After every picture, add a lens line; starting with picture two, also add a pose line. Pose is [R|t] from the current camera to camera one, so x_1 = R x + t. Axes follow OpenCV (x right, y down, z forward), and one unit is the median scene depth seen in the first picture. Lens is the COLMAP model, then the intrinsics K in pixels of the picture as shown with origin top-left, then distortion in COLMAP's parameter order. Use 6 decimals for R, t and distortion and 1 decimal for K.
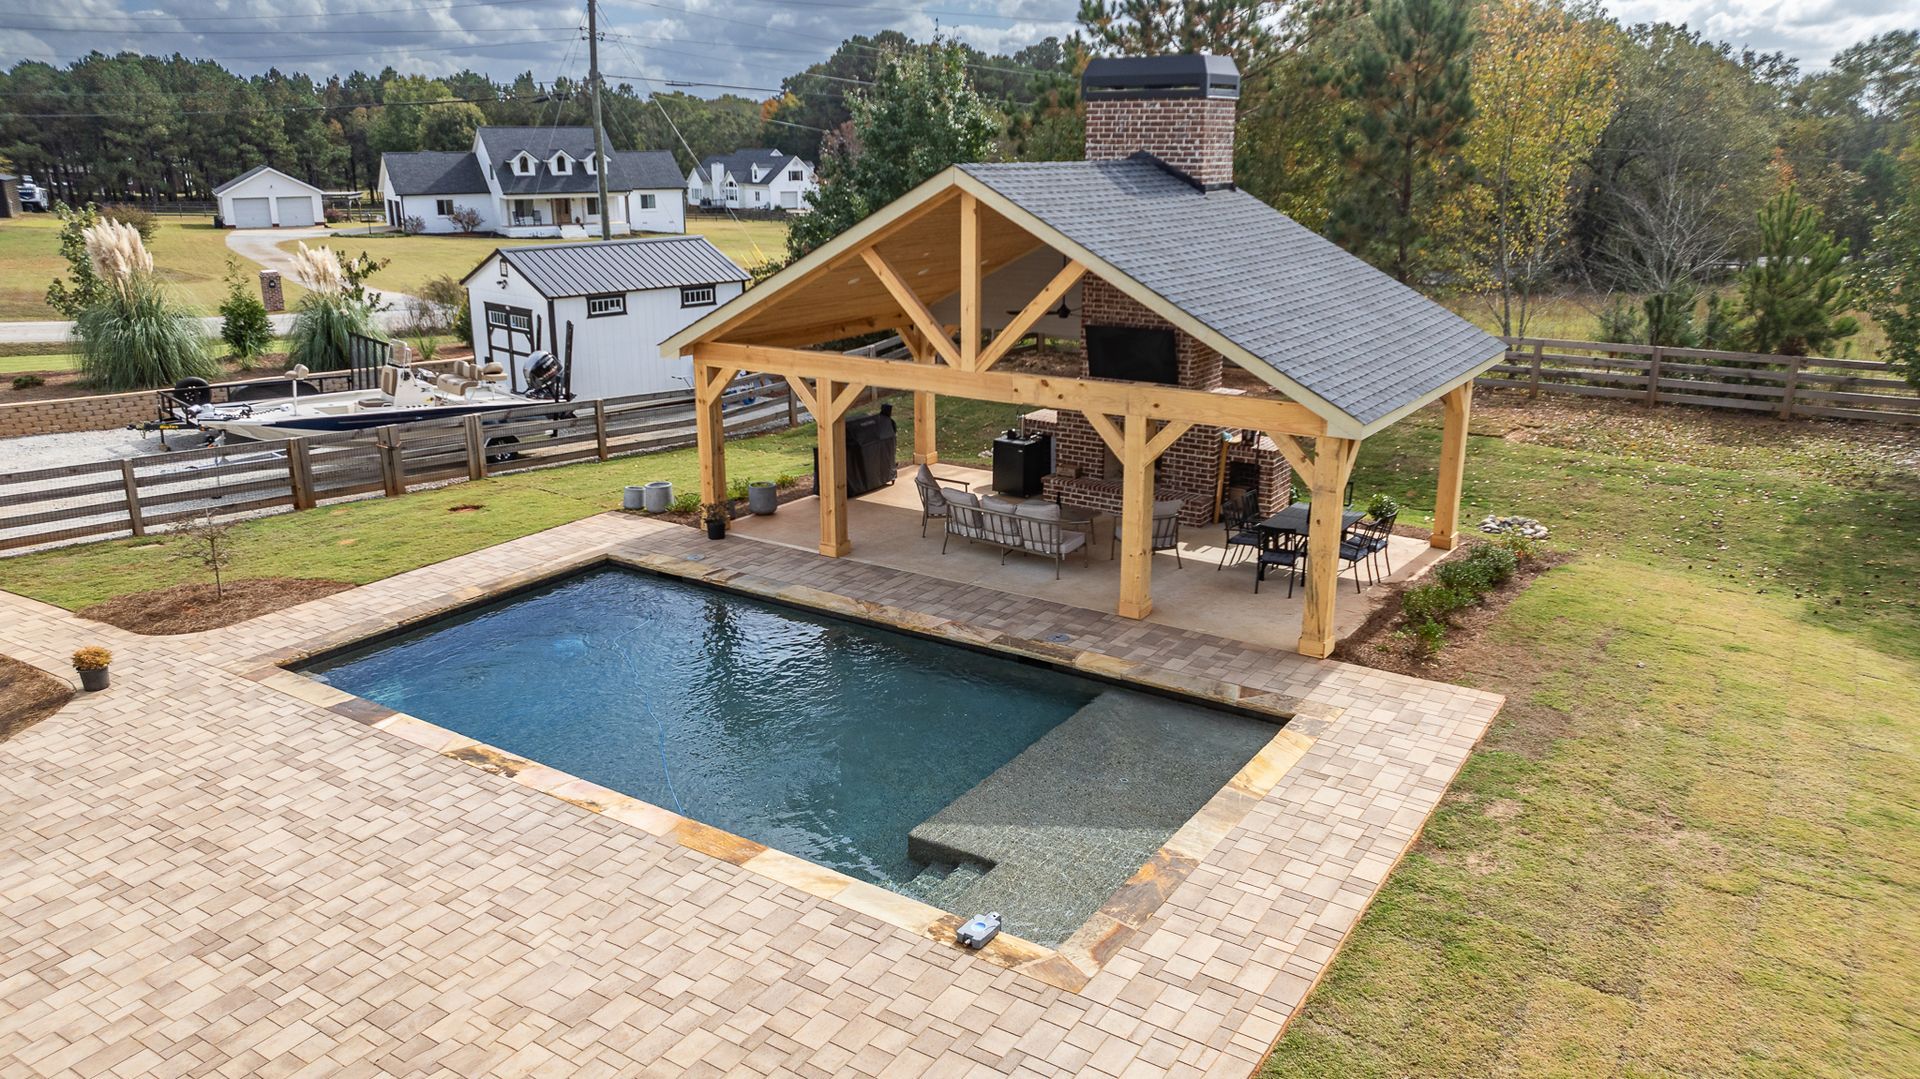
lens RADIAL K [[1344.4, 0, 958.2], [0, 1344.4, 537.3], [0, 0, 1]] dist [-0.020443, 0.001980]
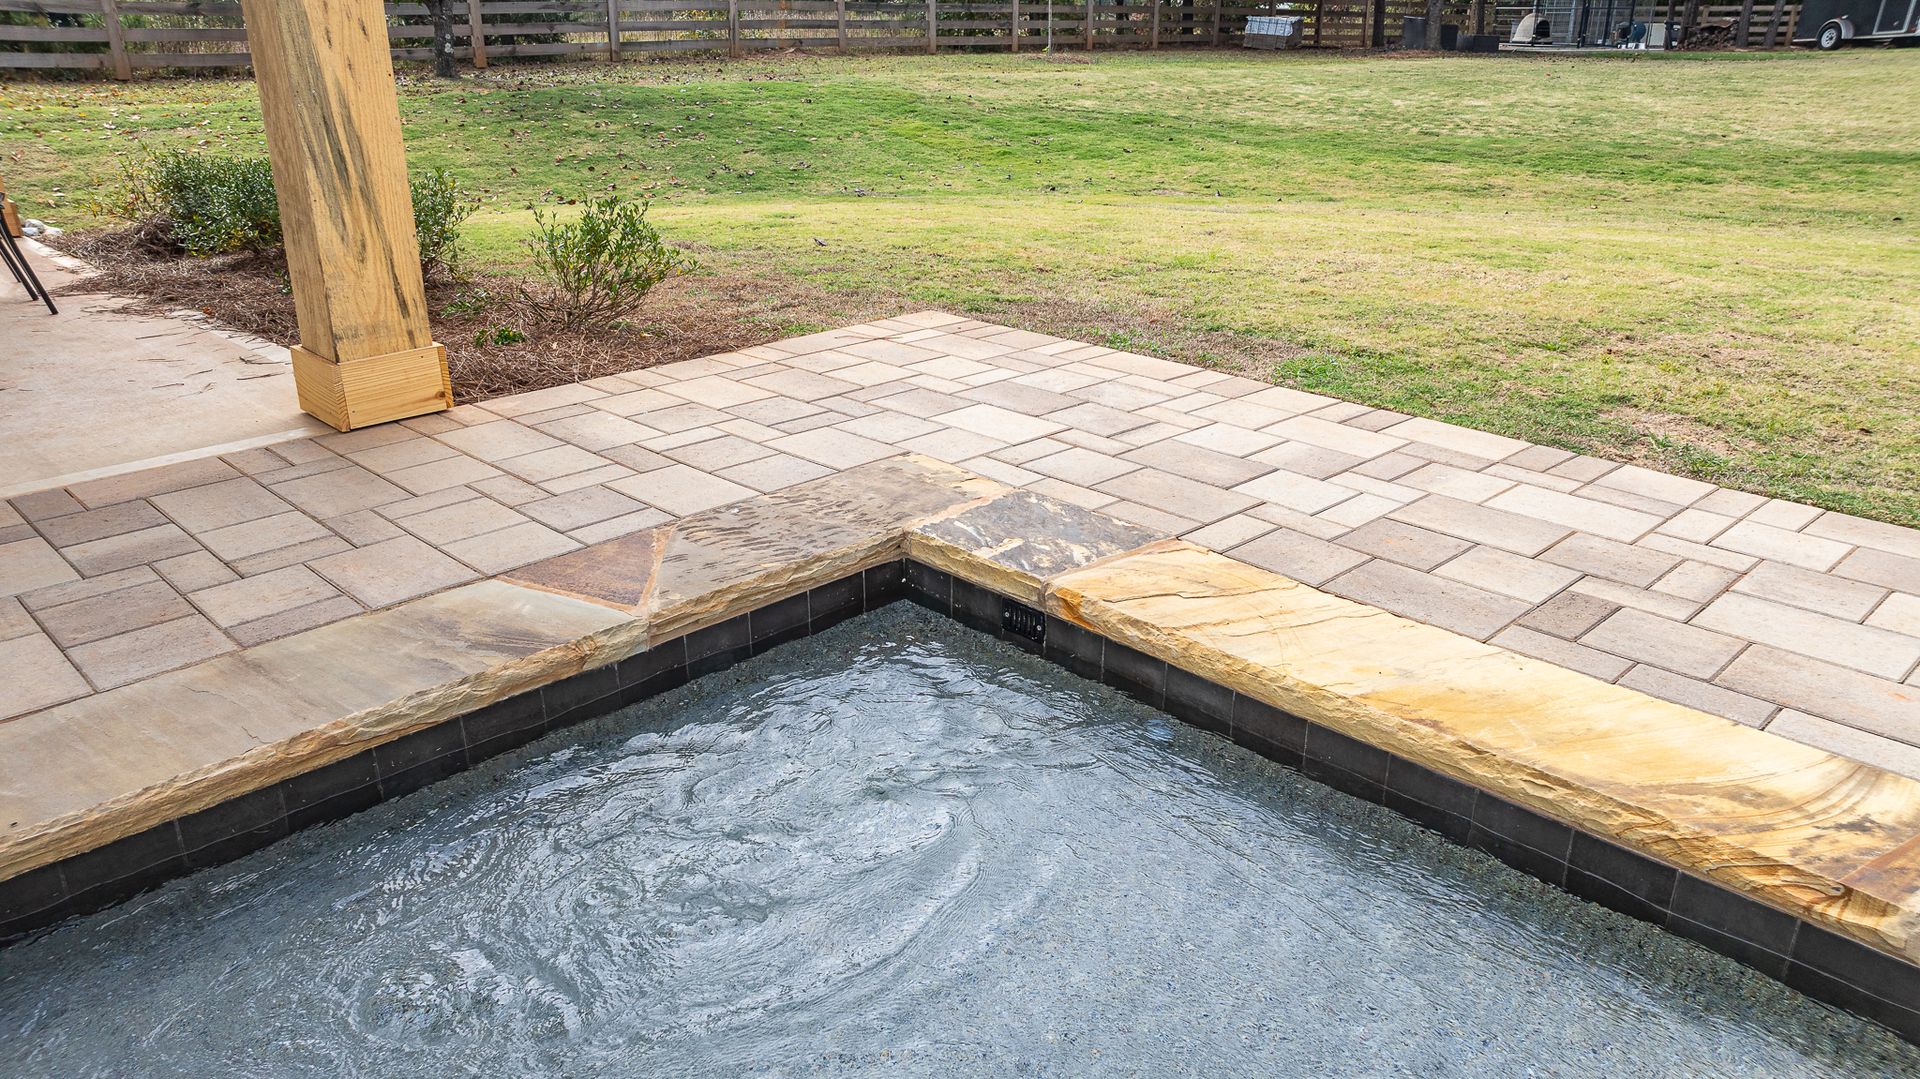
lens RADIAL K [[1357.6, 0, 960.0], [0, 1357.6, 539.5], [0, 0, 1]] dist [-0.048299, 0.057856]
pose [[0.211520, -0.358499, 0.909251, 0.048166], [0.278571, 0.913826, 0.295499, 0.061364], [-0.936834, 0.190787, 0.293160, 0.799736]]
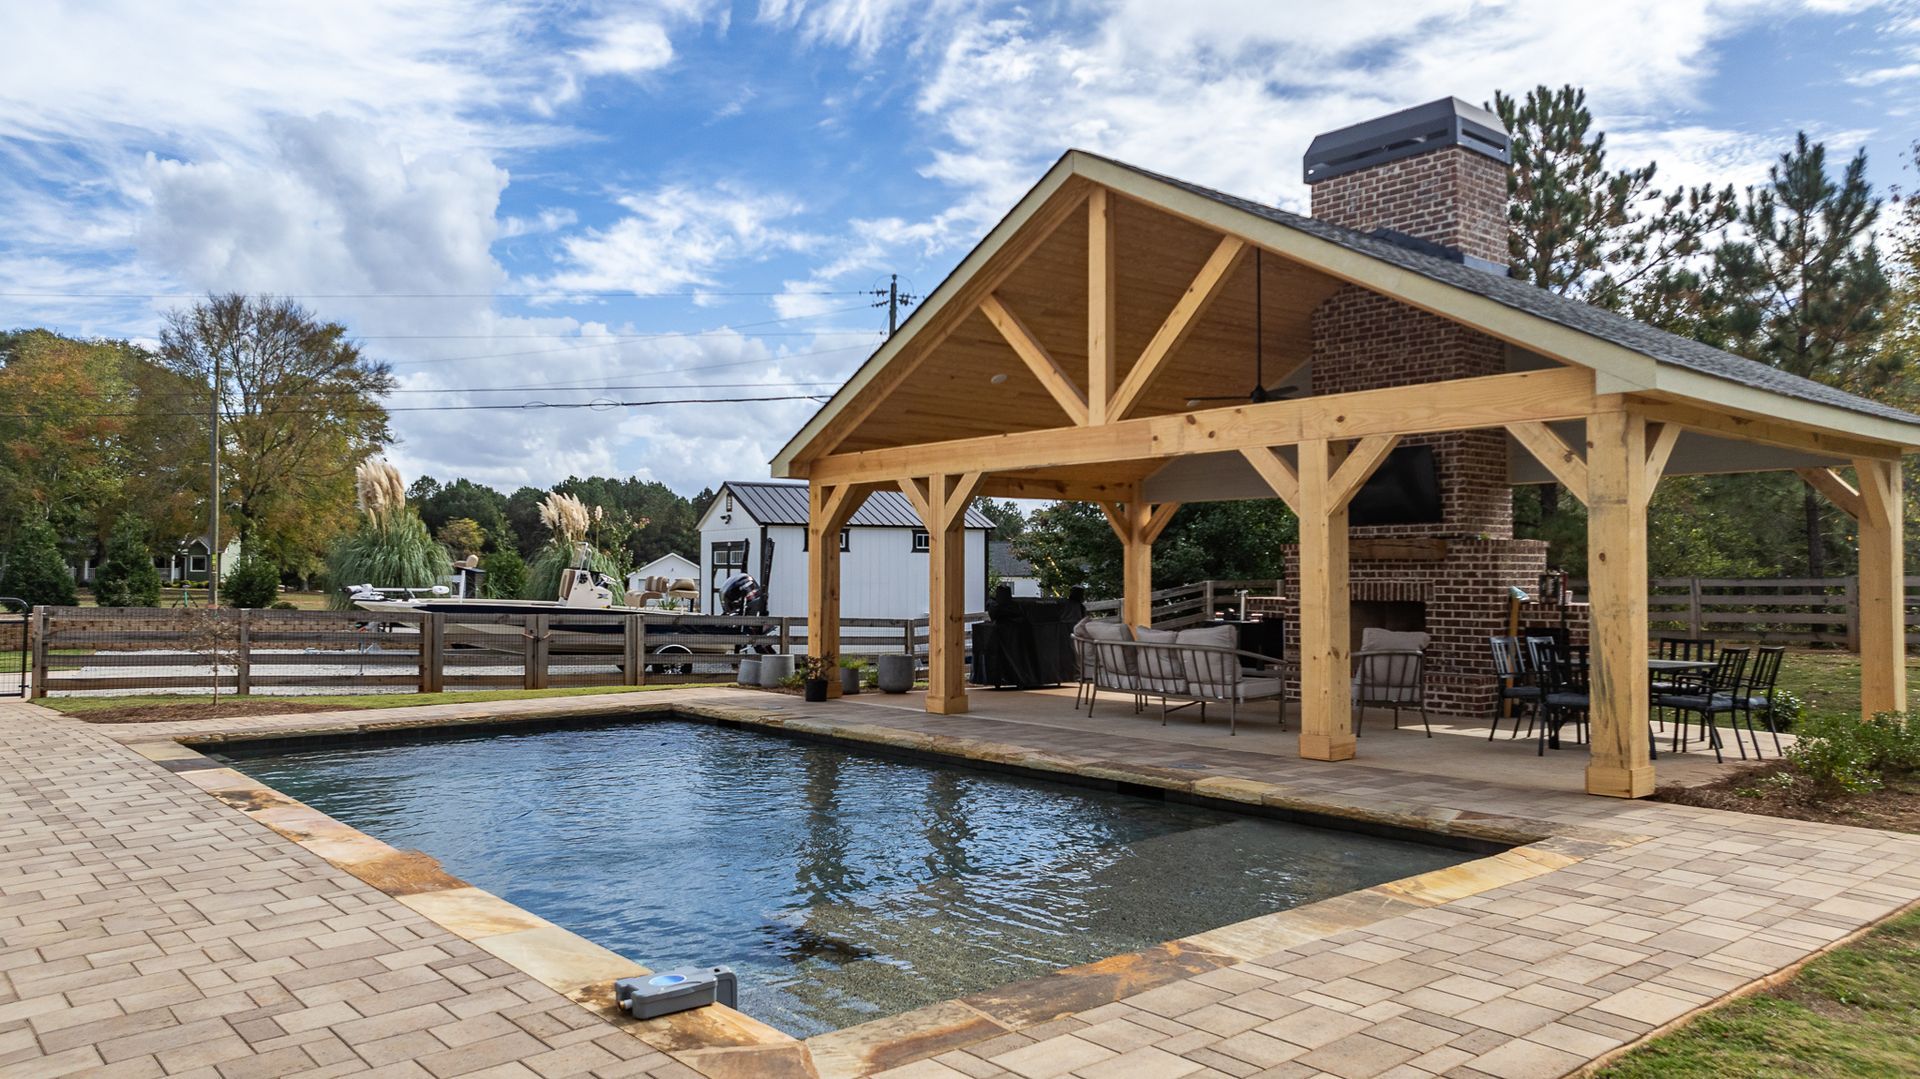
lens RADIAL K [[1344.4, 0, 958.2], [0, 1344.4, 537.3], [0, 0, 1]] dist [-0.020443, 0.001980]
pose [[0.960160, -0.005125, -0.279405, 0.148162], [-0.081877, 0.950795, -0.298805, 0.170406], [0.267188, 0.309778, 0.912496, 0.348494]]
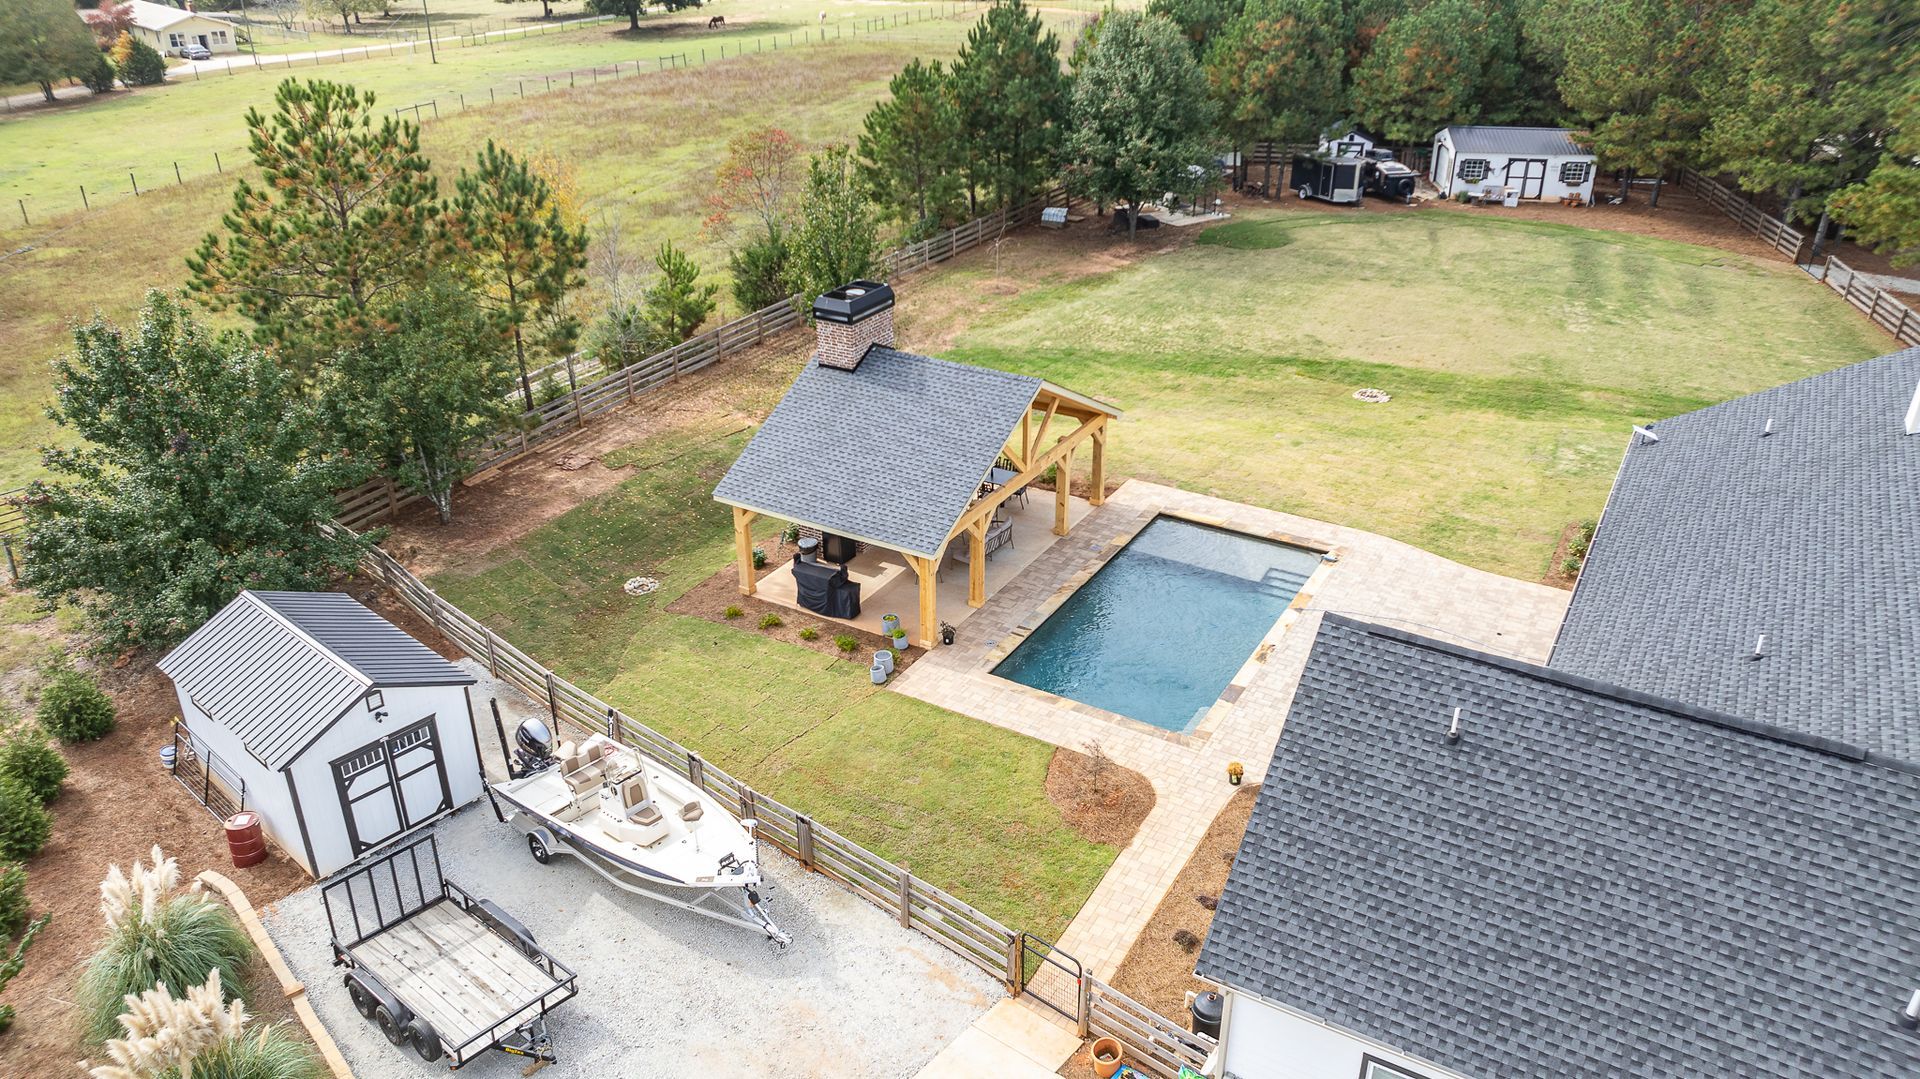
lens RADIAL K [[1363.9, 0, 953.7], [0, 1363.9, 535.1], [0, 0, 1]] dist [-0.025187, -0.000470]
pose [[-0.046272, -0.443423, 0.895117, -1.997878], [0.288991, 0.851817, 0.436912, -1.036891], [-0.956213, 0.278897, 0.088730, 1.012885]]
